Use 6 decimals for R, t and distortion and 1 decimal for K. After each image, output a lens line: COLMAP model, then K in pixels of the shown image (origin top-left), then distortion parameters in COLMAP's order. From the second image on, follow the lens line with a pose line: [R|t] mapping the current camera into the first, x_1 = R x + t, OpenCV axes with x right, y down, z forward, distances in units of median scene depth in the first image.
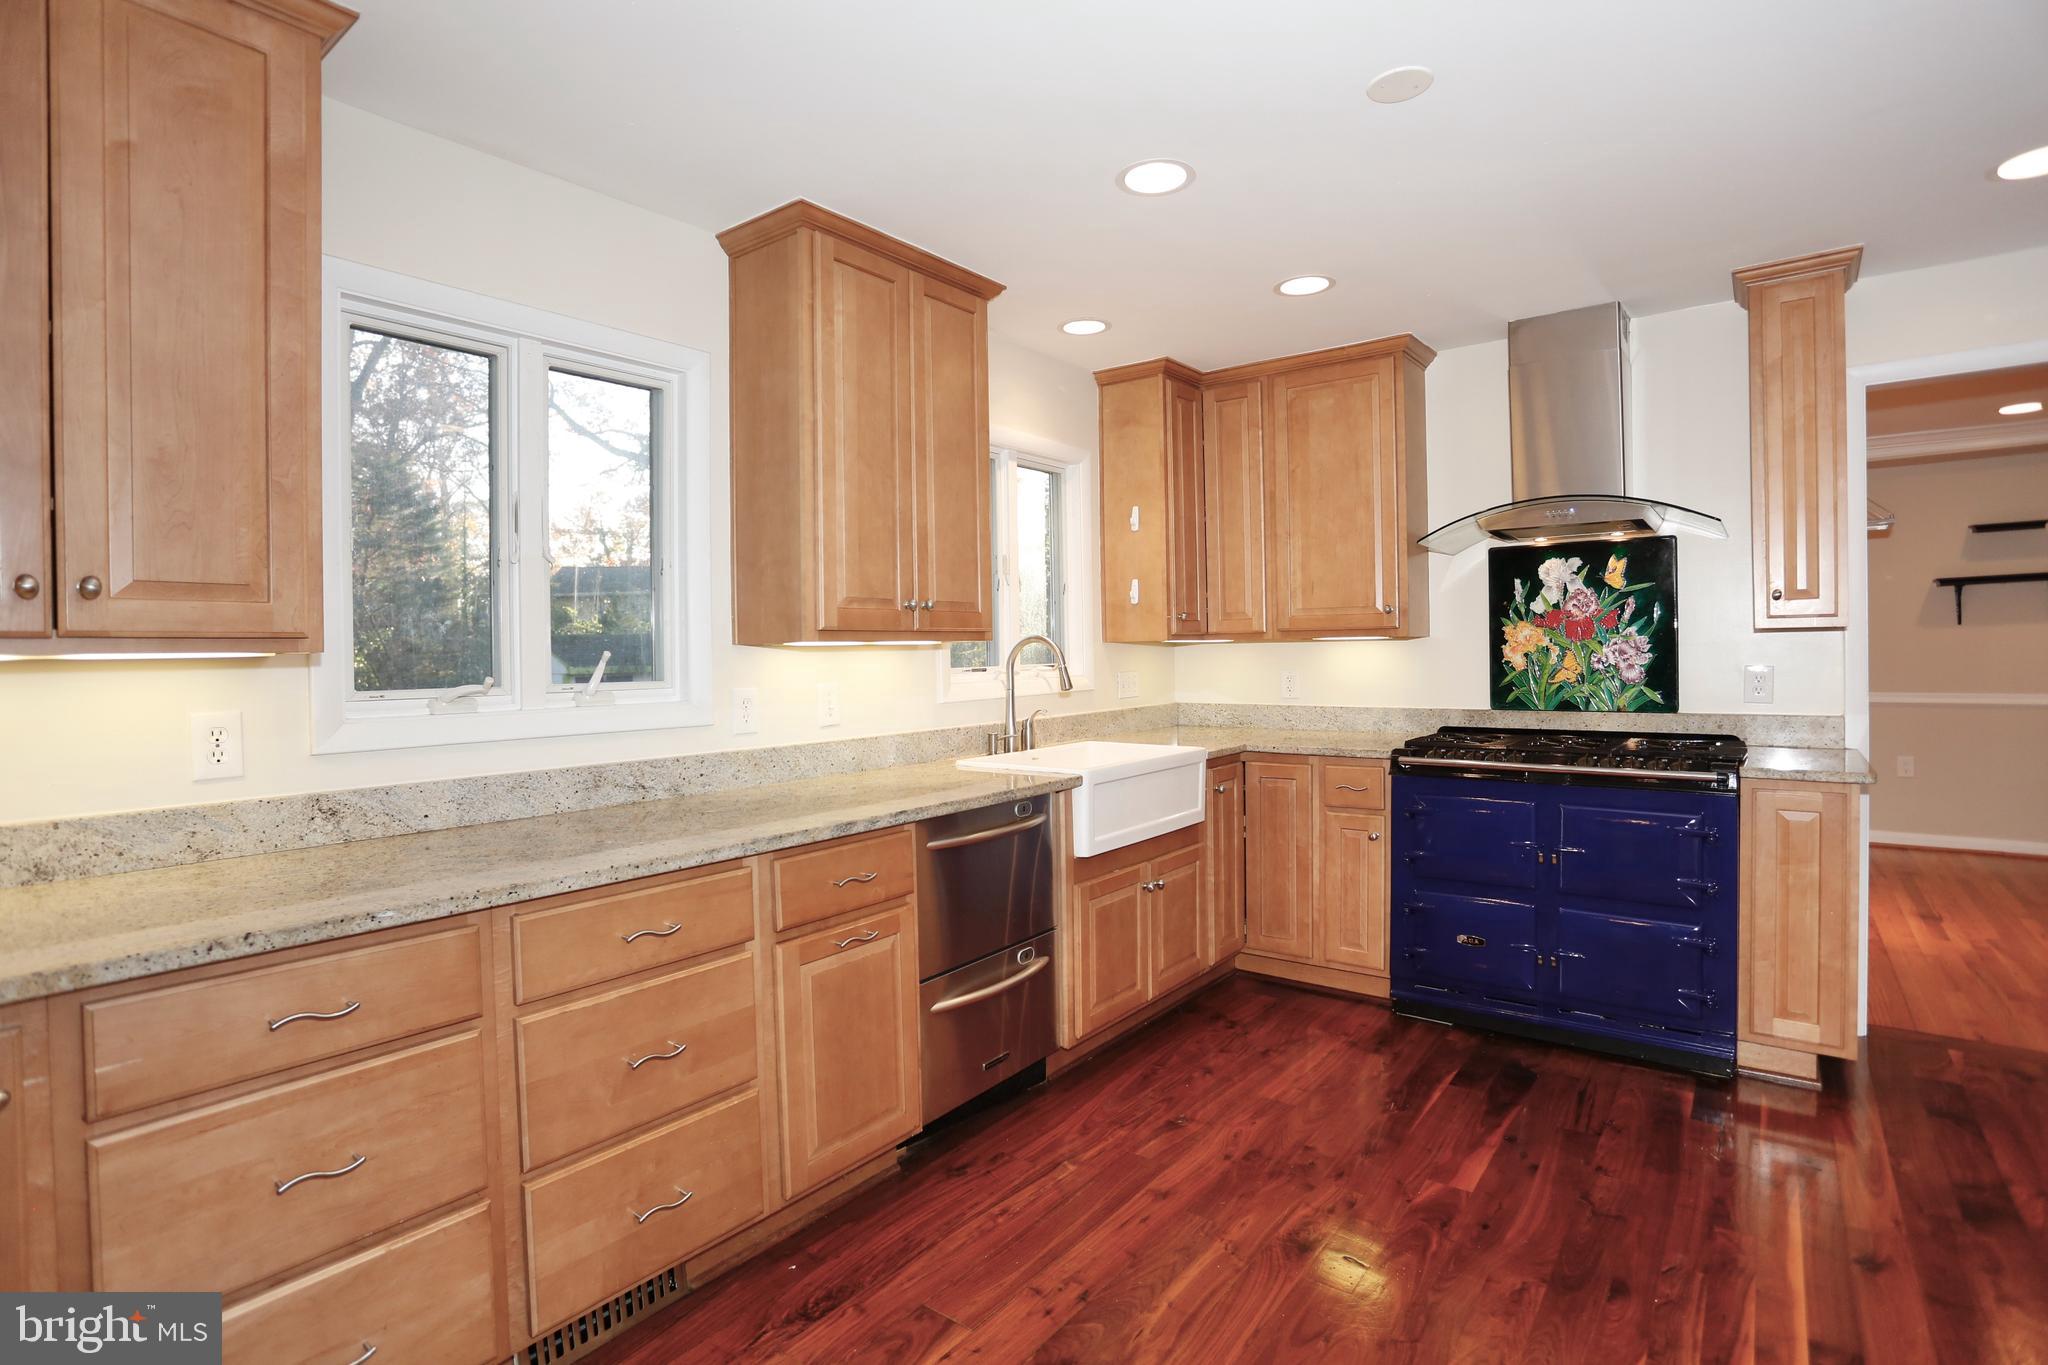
lens RADIAL K [[1002.2, 0, 1024.0], [0, 1002.2, 682.5], [0, 0, 1]] dist [-0.050098, 0.027729]
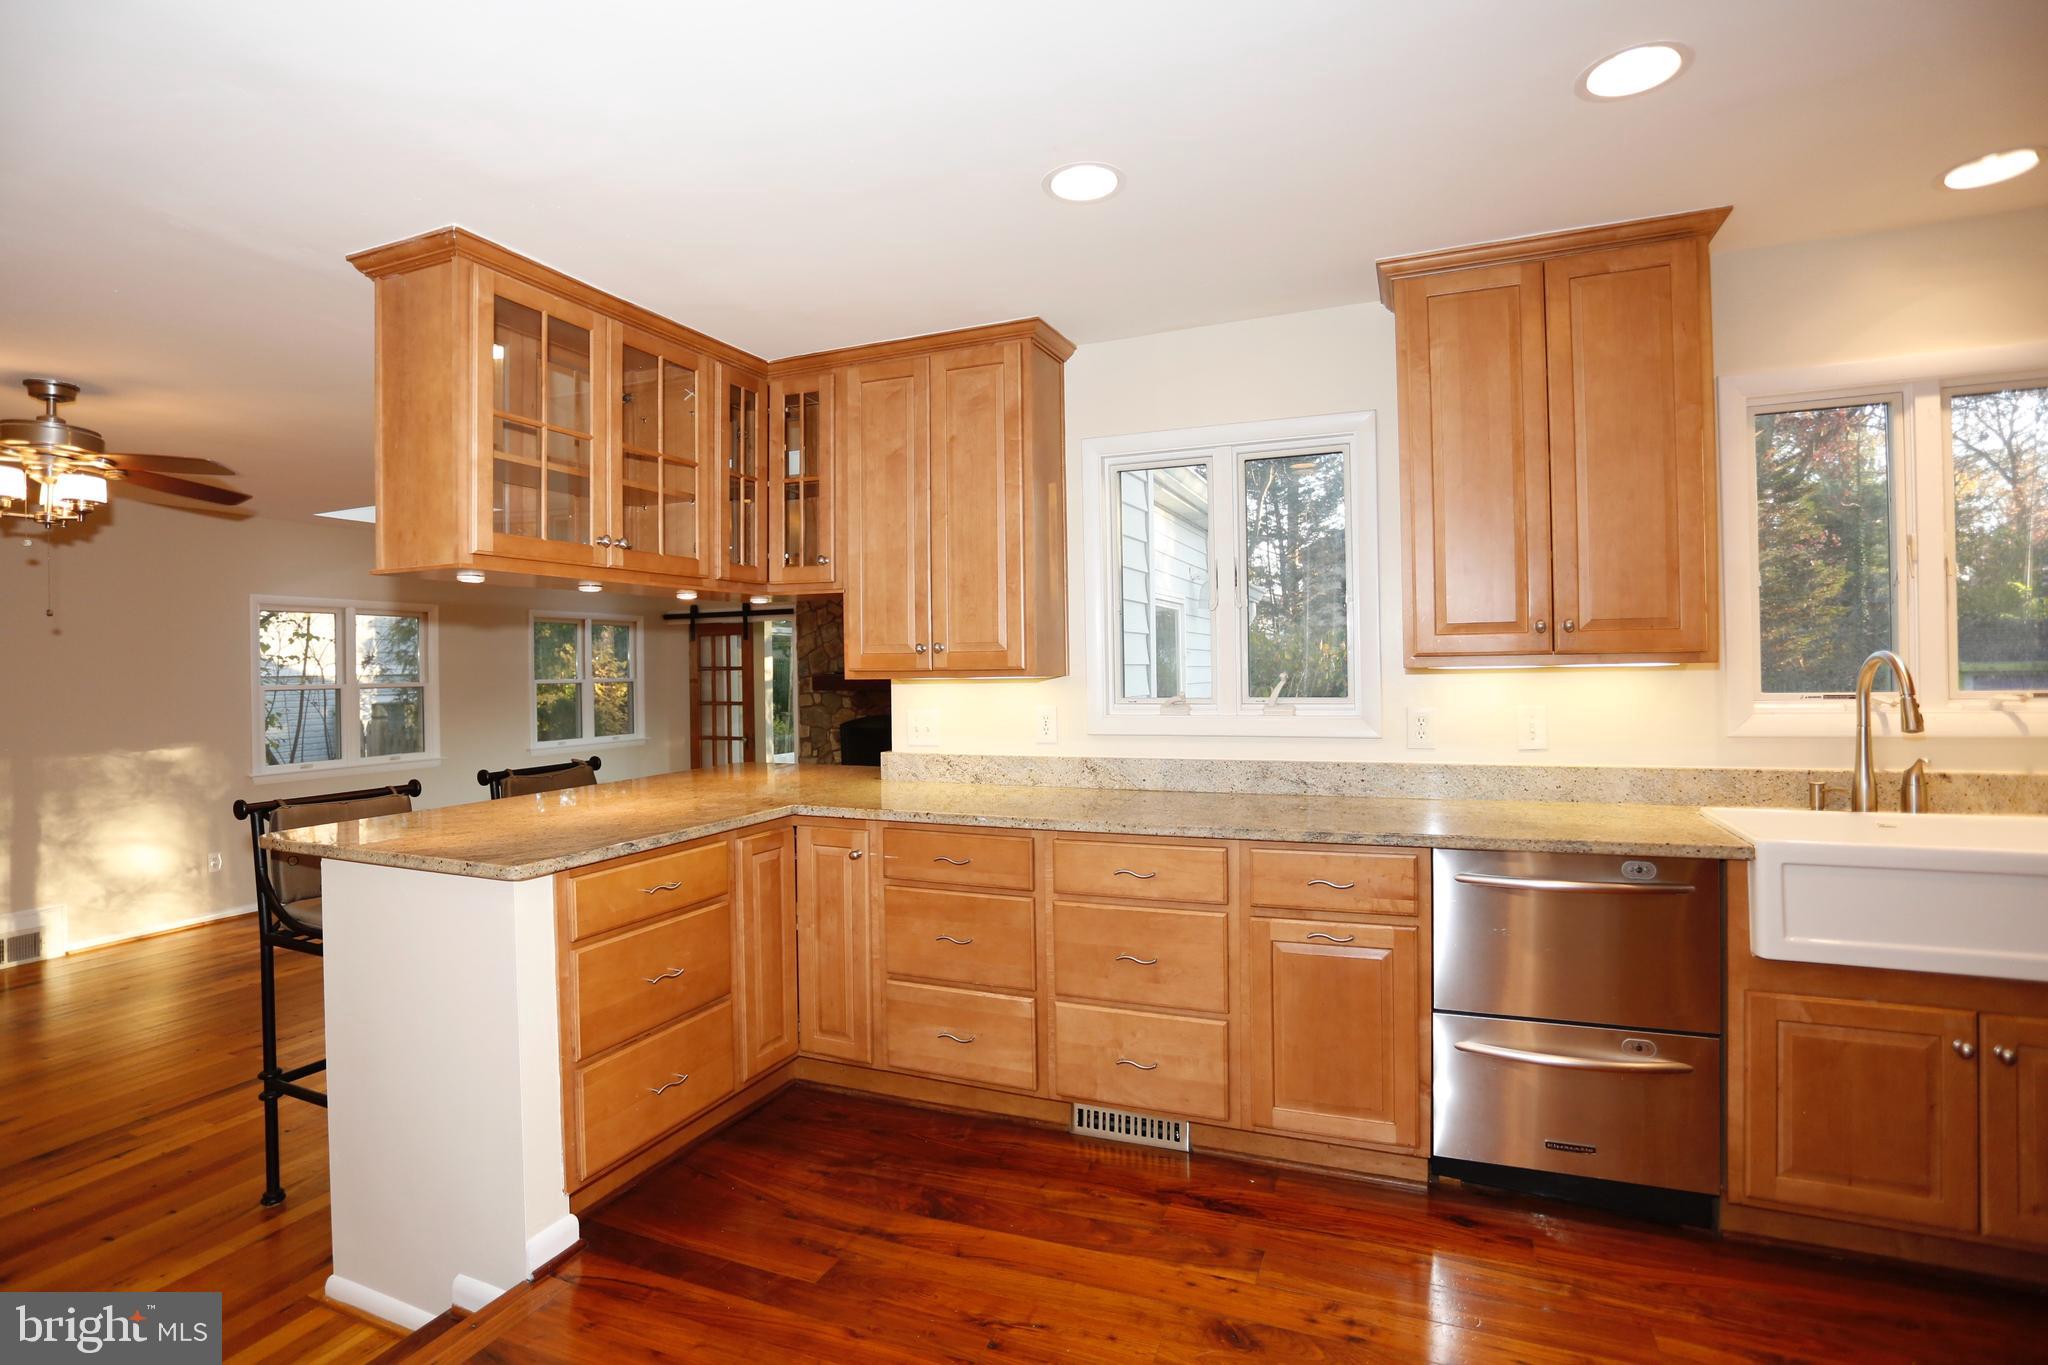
lens RADIAL K [[1005.2, 0, 1024.0], [0, 1005.2, 682.5], [0, 0, 1]] dist [-0.065414, 0.025365]
pose [[0.256605, 0.012960, -0.966429, 0.498629], [-0.022029, 0.999729, 0.007557, -0.014750], [0.966265, 0.019350, 0.256821, 0.235560]]
